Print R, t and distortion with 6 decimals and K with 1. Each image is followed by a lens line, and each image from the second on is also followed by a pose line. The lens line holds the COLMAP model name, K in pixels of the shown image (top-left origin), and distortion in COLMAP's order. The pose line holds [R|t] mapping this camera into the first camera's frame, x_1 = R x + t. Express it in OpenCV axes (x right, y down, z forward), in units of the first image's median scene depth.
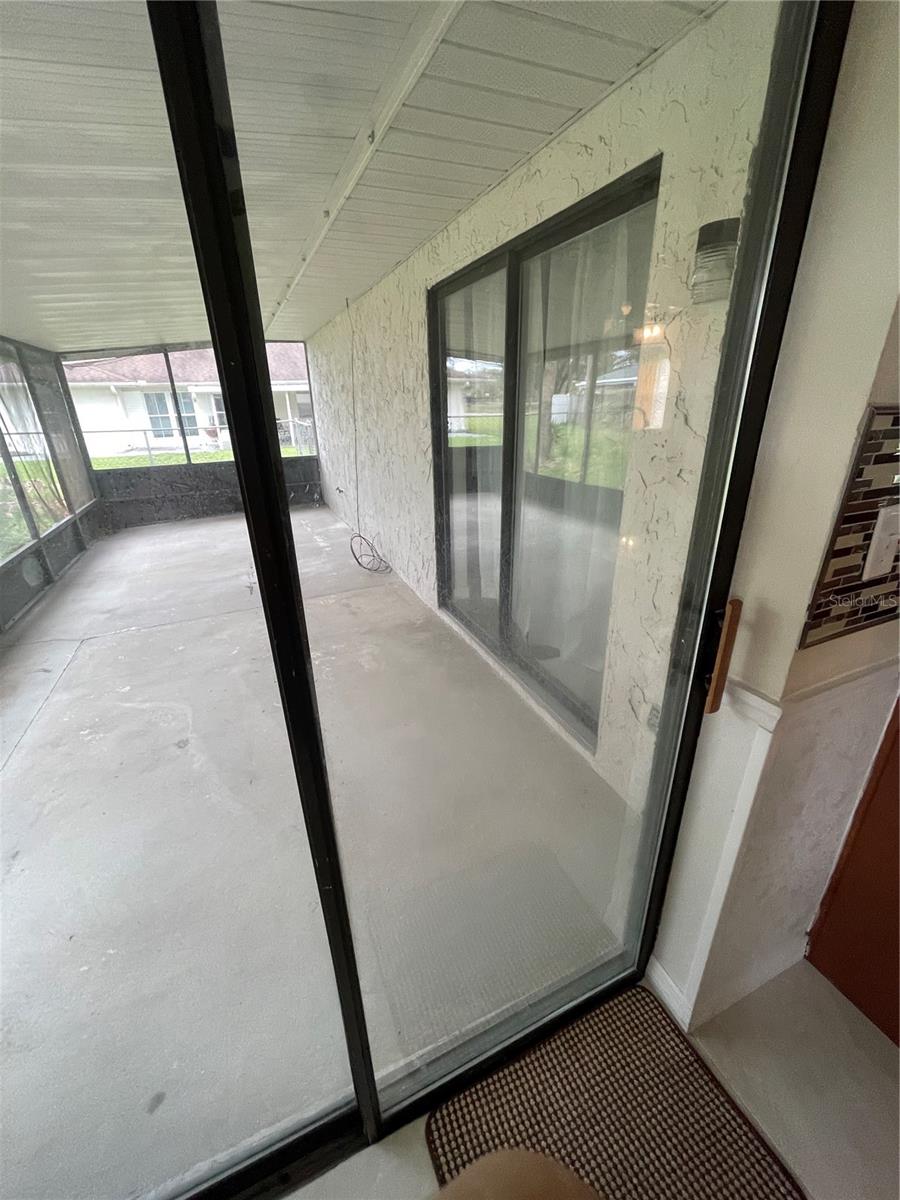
lens RADIAL K [[483.2, 0, 447.0], [0, 483.2, 599.9], [0, 0, 1]] dist [-0.005565, 0.001828]
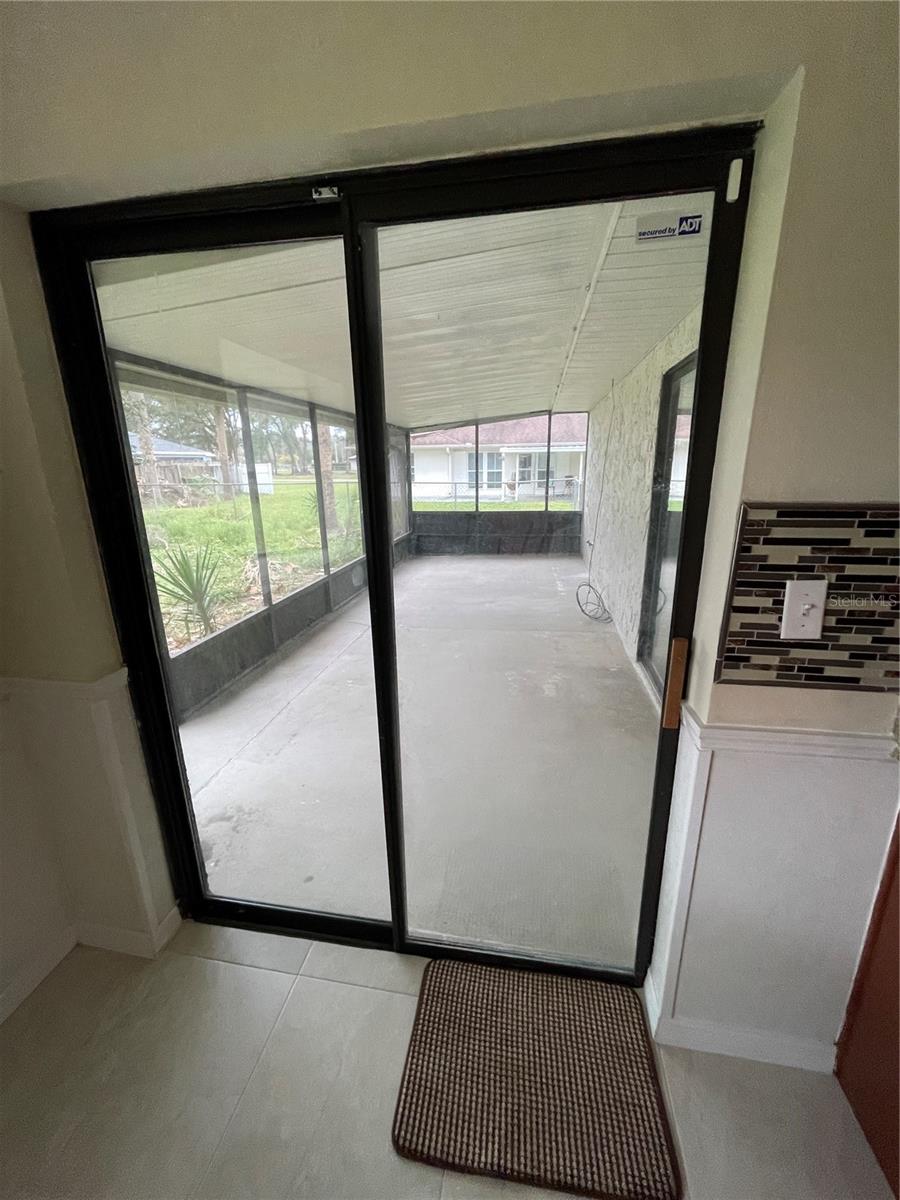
lens RADIAL K [[483.2, 0, 447.8], [0, 483.2, 603.1], [0, 0, 1]] dist [-0.005565, 0.001828]
pose [[0.836251, 0.162449, -0.523732, 0.152483], [-0.213687, 0.976146, -0.038420, 0.019430], [0.504998, 0.144044, 0.851016, -0.094371]]
